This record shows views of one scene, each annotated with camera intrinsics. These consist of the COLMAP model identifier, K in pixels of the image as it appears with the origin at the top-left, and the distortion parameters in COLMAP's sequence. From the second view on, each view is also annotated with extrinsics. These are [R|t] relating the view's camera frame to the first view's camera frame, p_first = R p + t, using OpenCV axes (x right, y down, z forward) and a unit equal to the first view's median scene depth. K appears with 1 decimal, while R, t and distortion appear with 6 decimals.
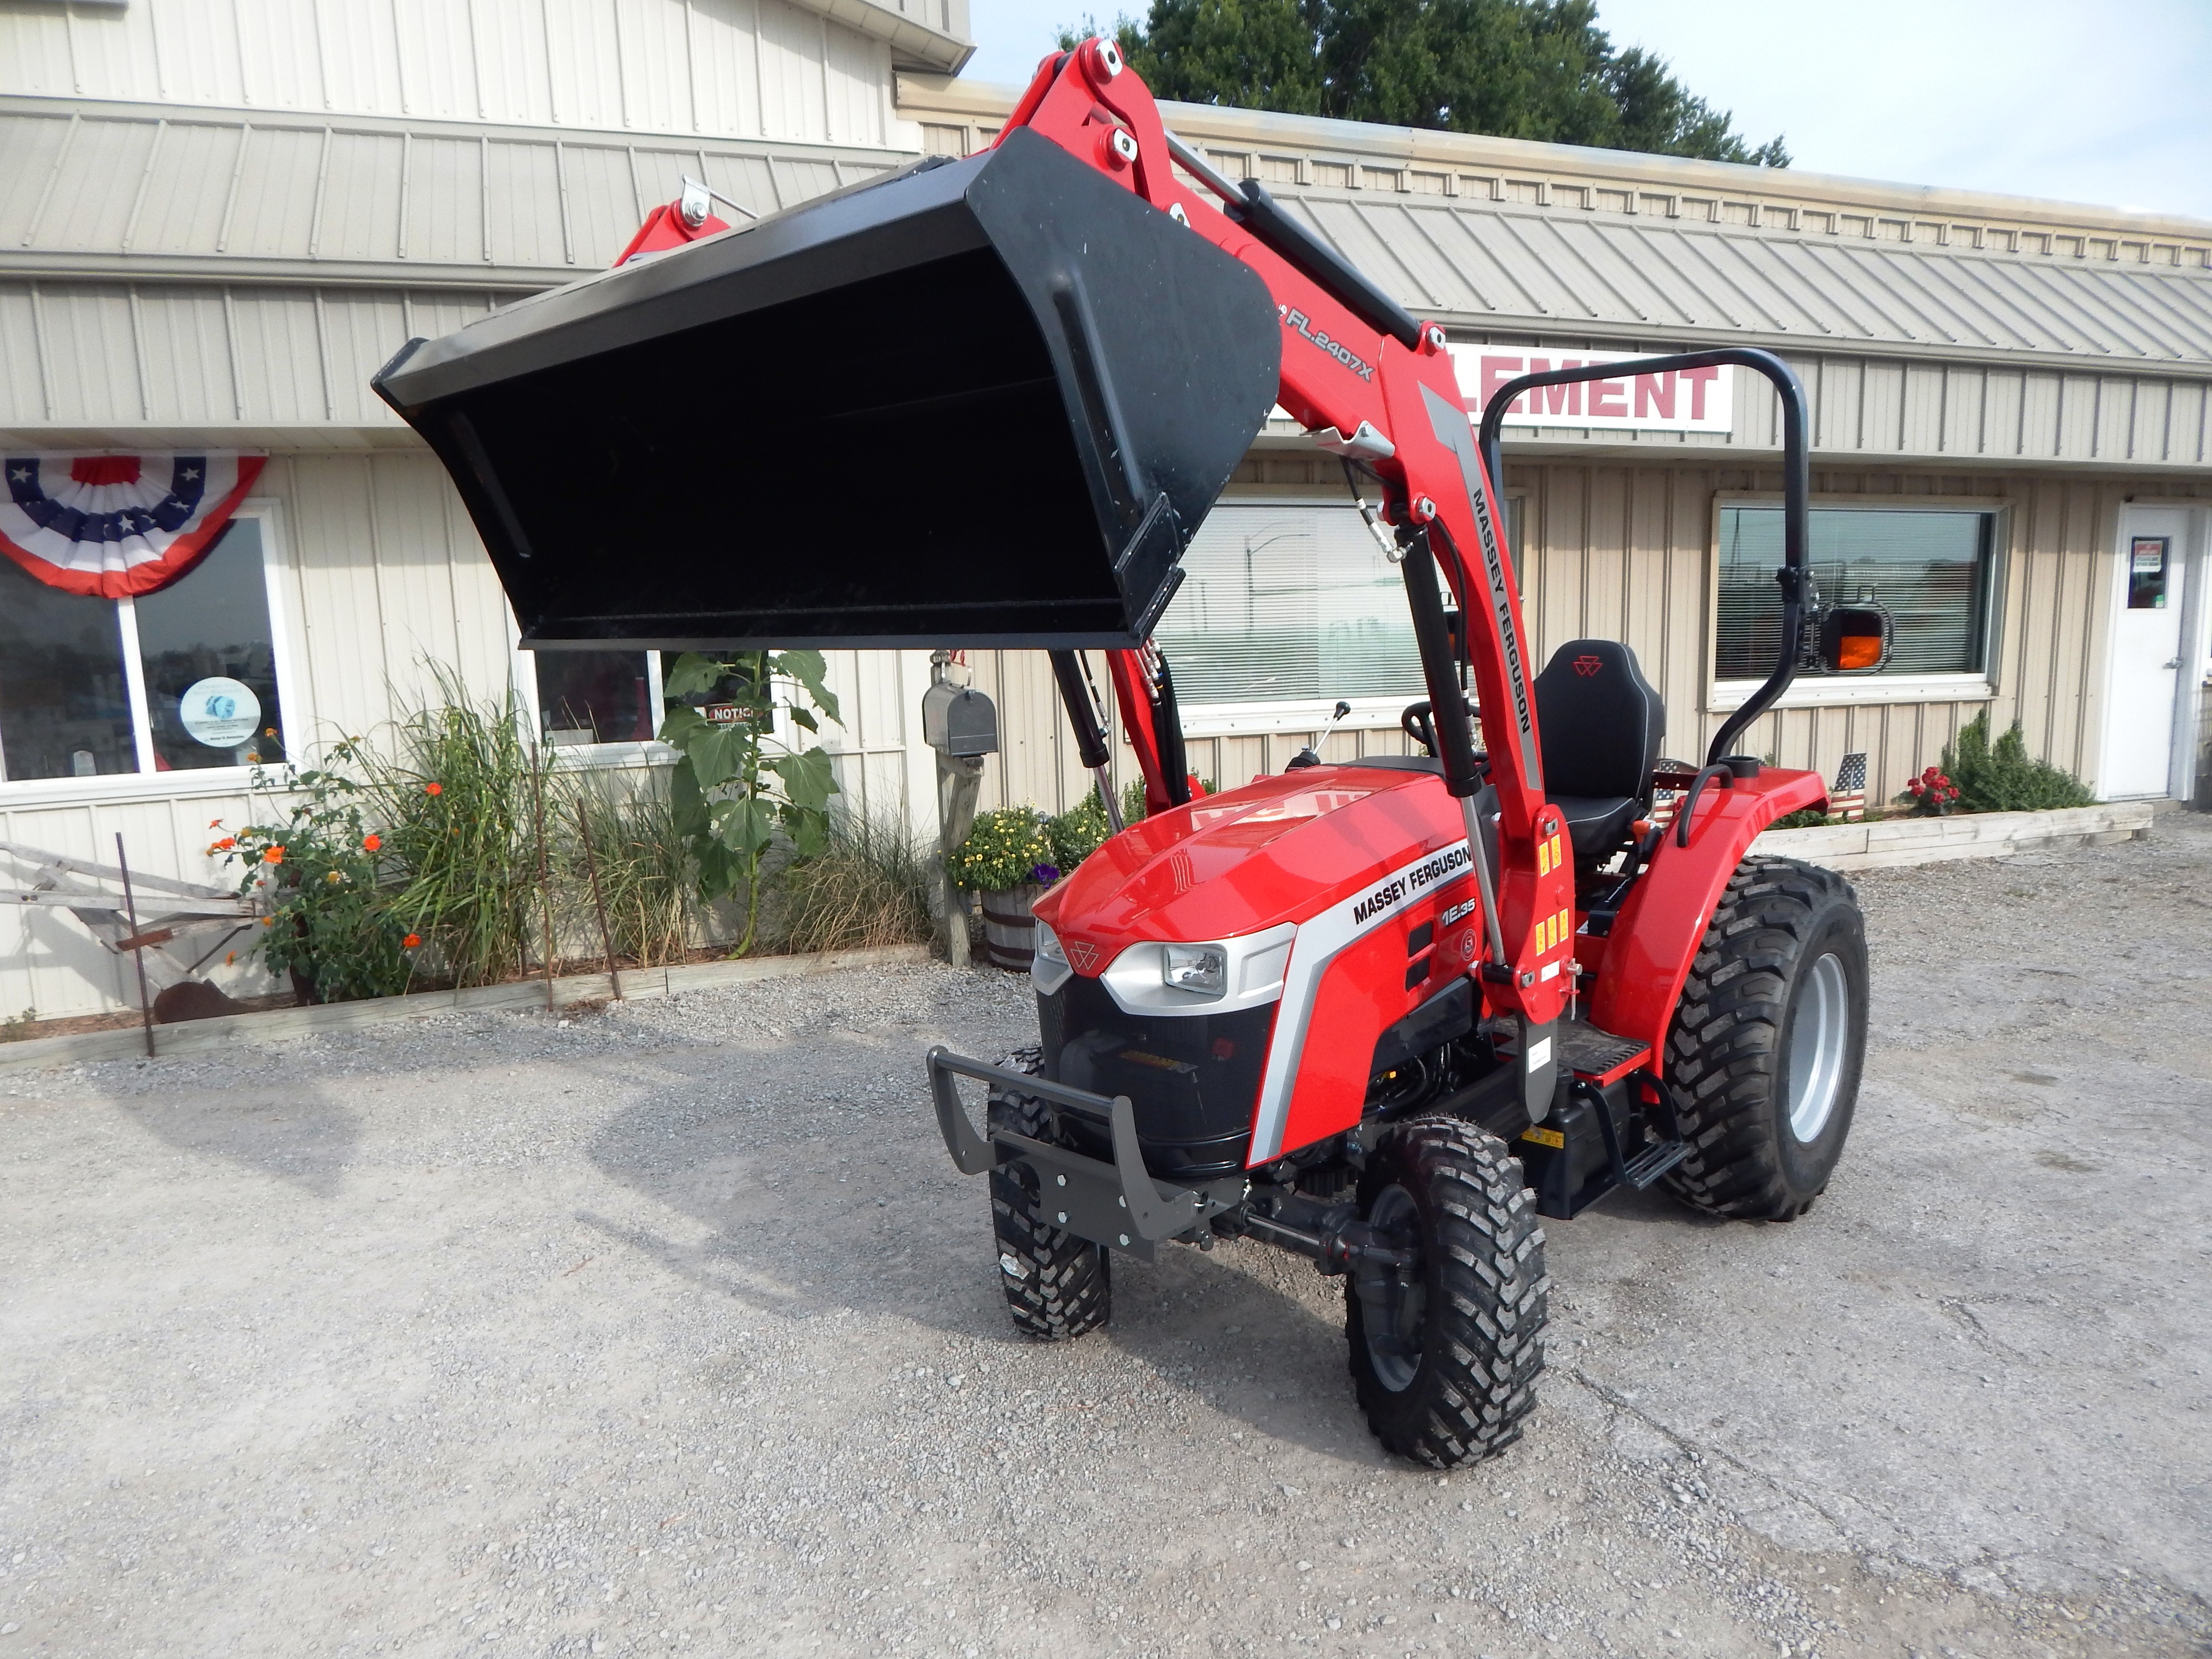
lens RADIAL K [[1458.9, 0, 1110.5], [0, 1458.9, 824.5], [0, 0, 1]] dist [0.013777, -0.012936]
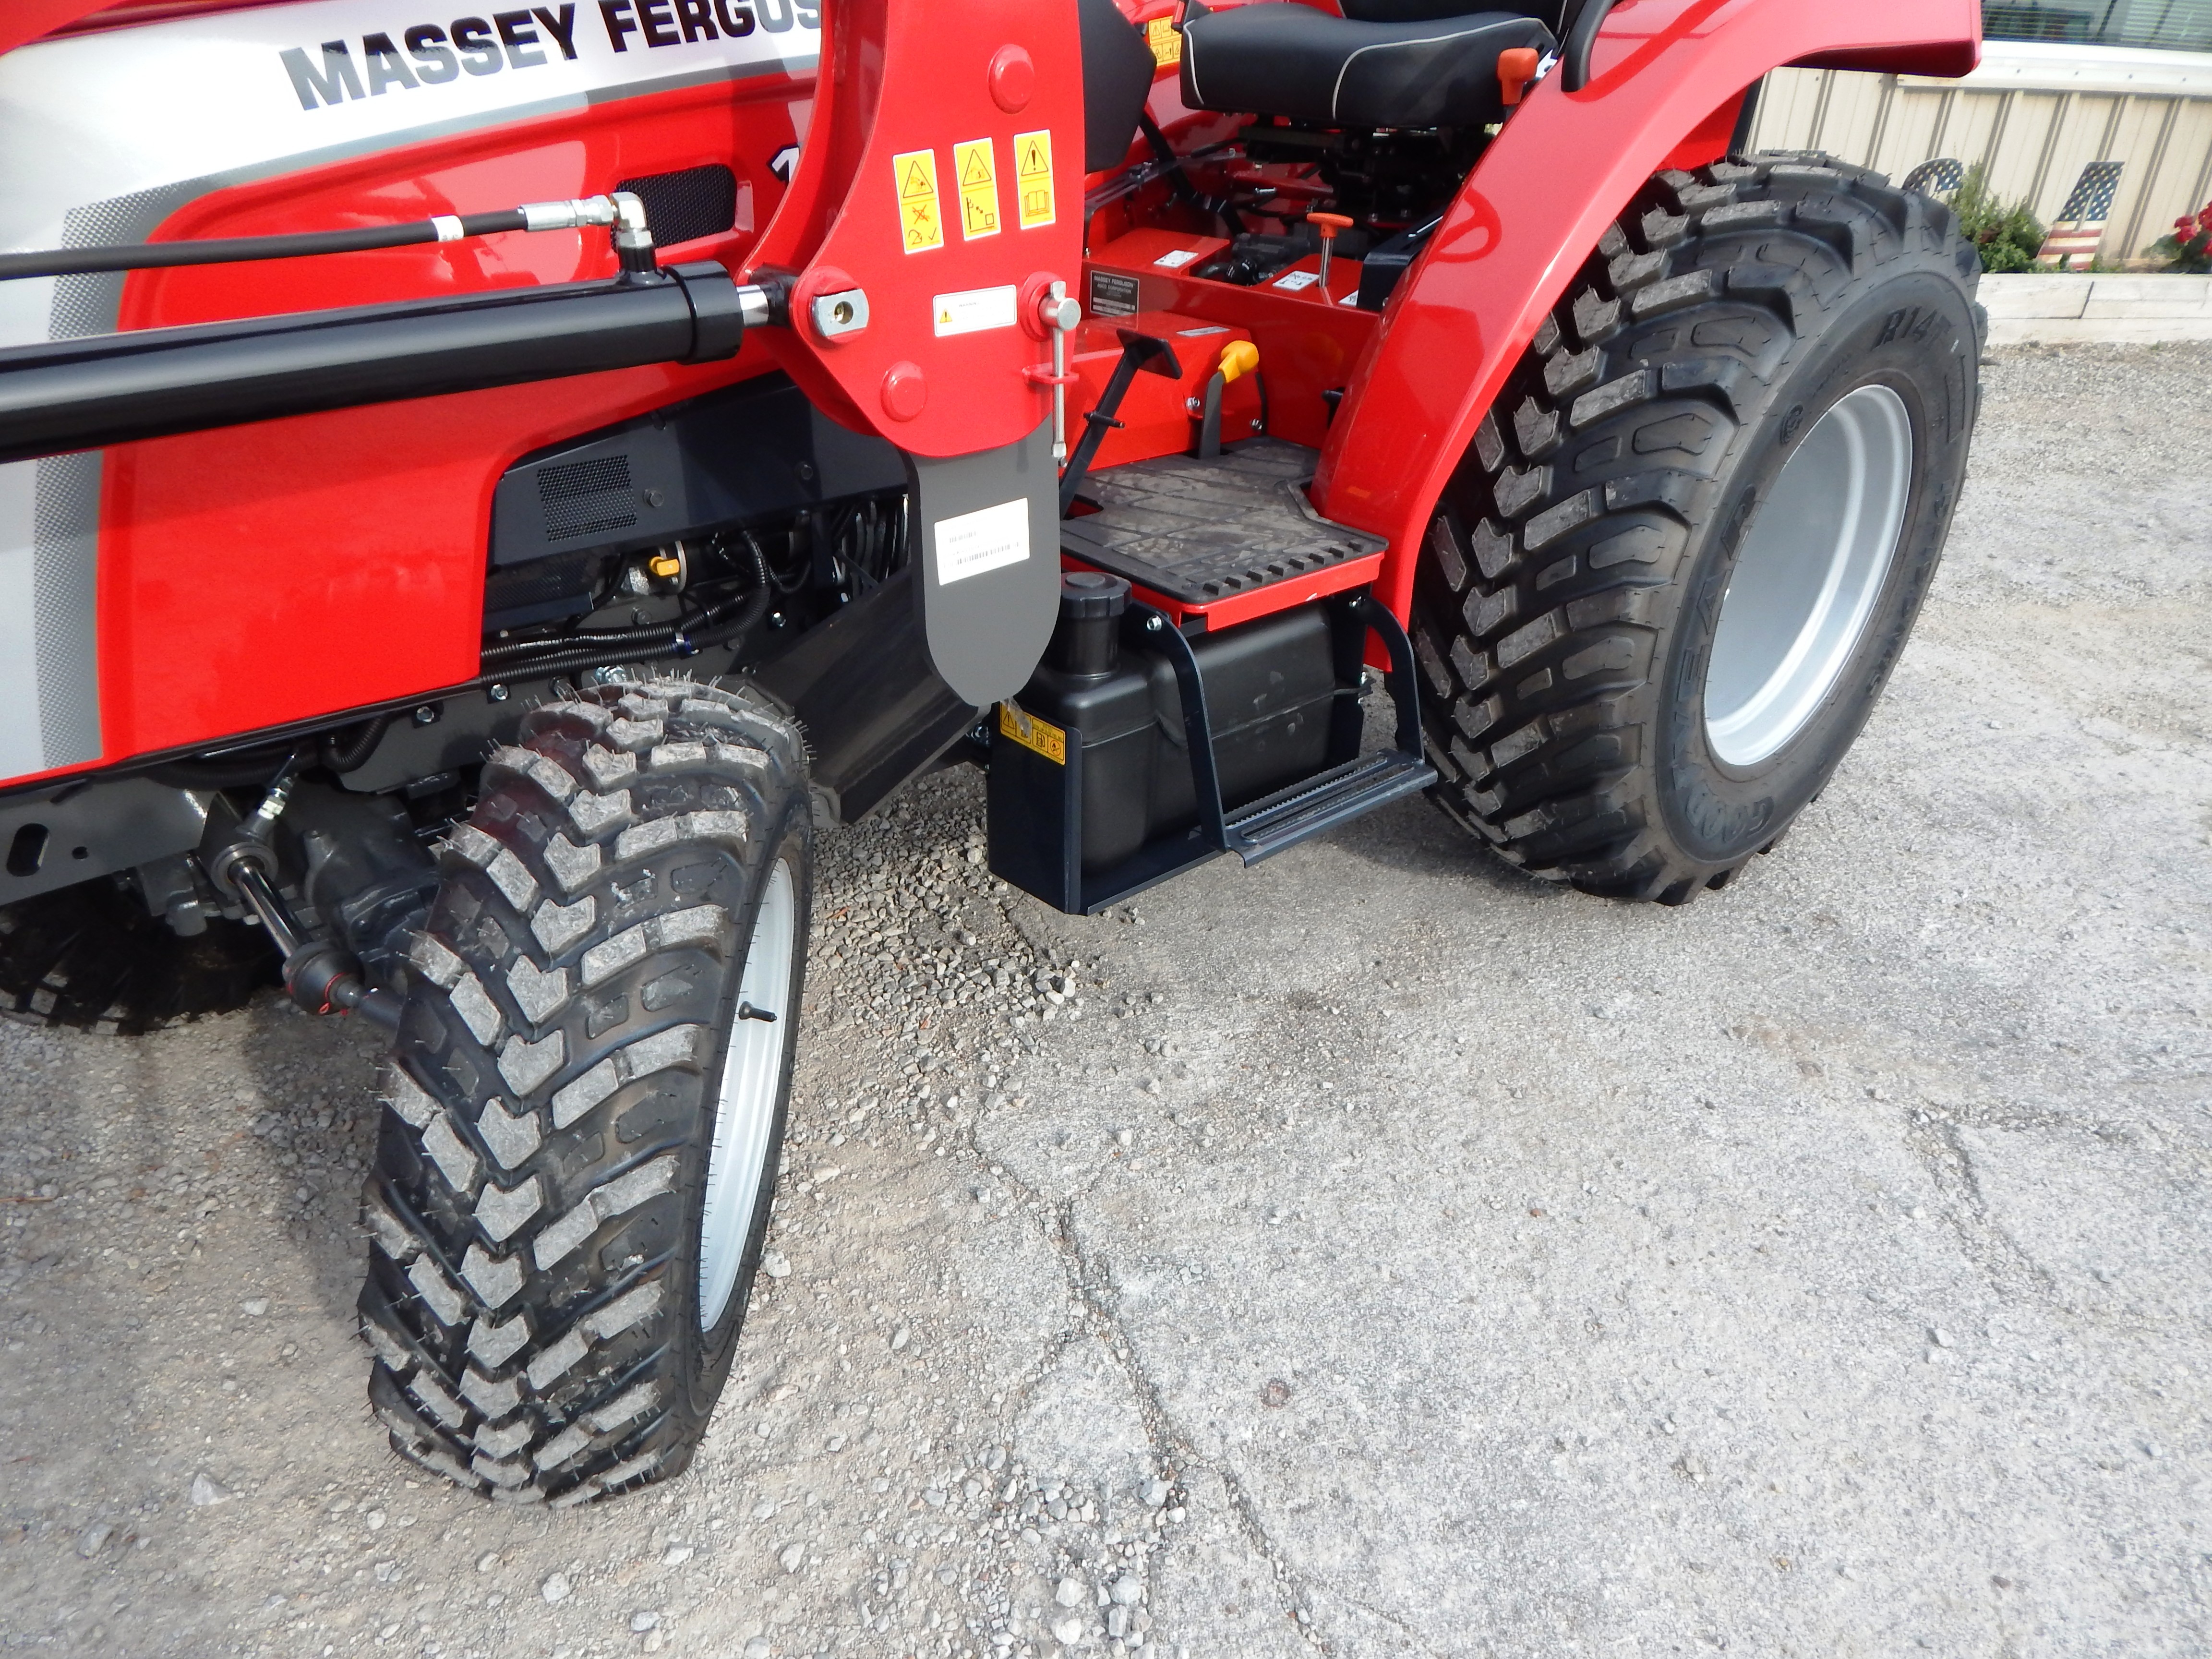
lens RADIAL K [[1458.9, 0, 1100.8], [0, 1458.9, 826.0], [0, 0, 1]] dist [0.013777, -0.012936]
pose [[0.992754, 0.090966, -0.078512, 0.314619], [-0.058561, 0.936804, 0.344918, 0.078904], [0.104926, -0.337821, 0.935343, 0.524838]]
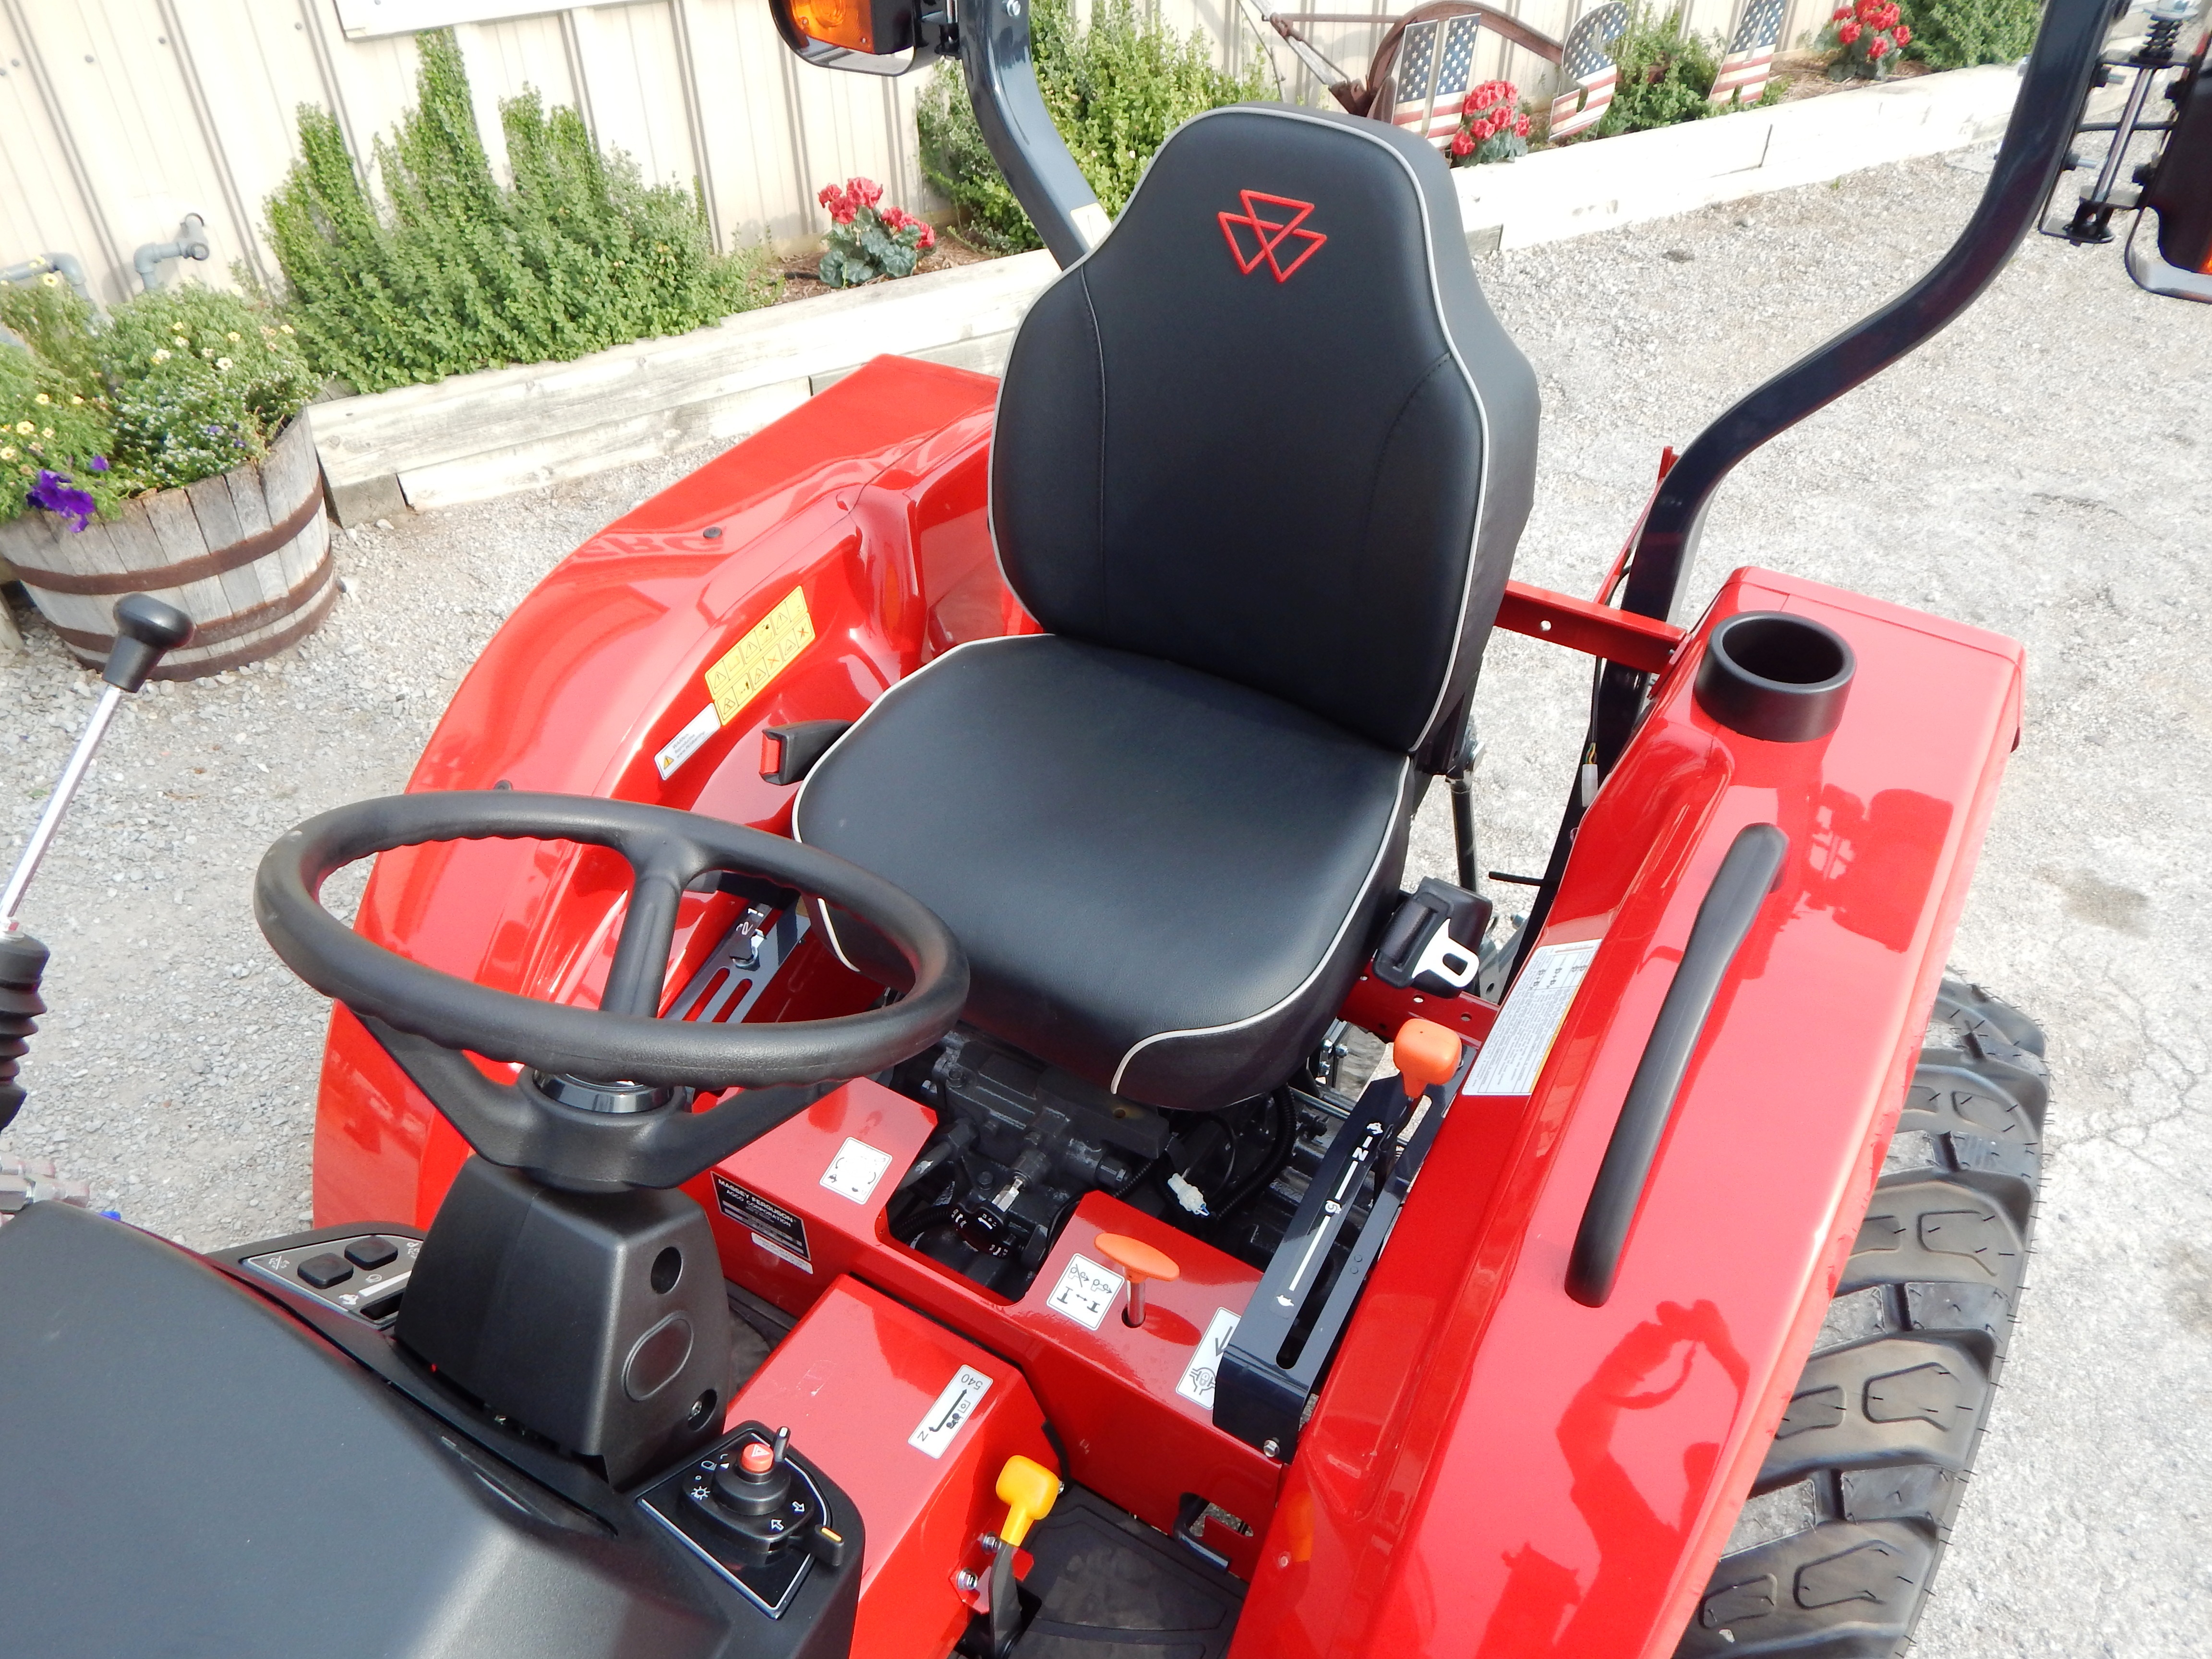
lens RADIAL K [[1602.8, 0, 1101.4], [0, 1602.8, 836.0], [0, 0, 1]] dist [-0.000226, -0.008363]
pose [[0.982294, -0.107357, 0.153535, 0.288796], [0.015609, 0.863577, 0.503976, -0.187684], [-0.186695, -0.492656, 0.849962, 0.851602]]
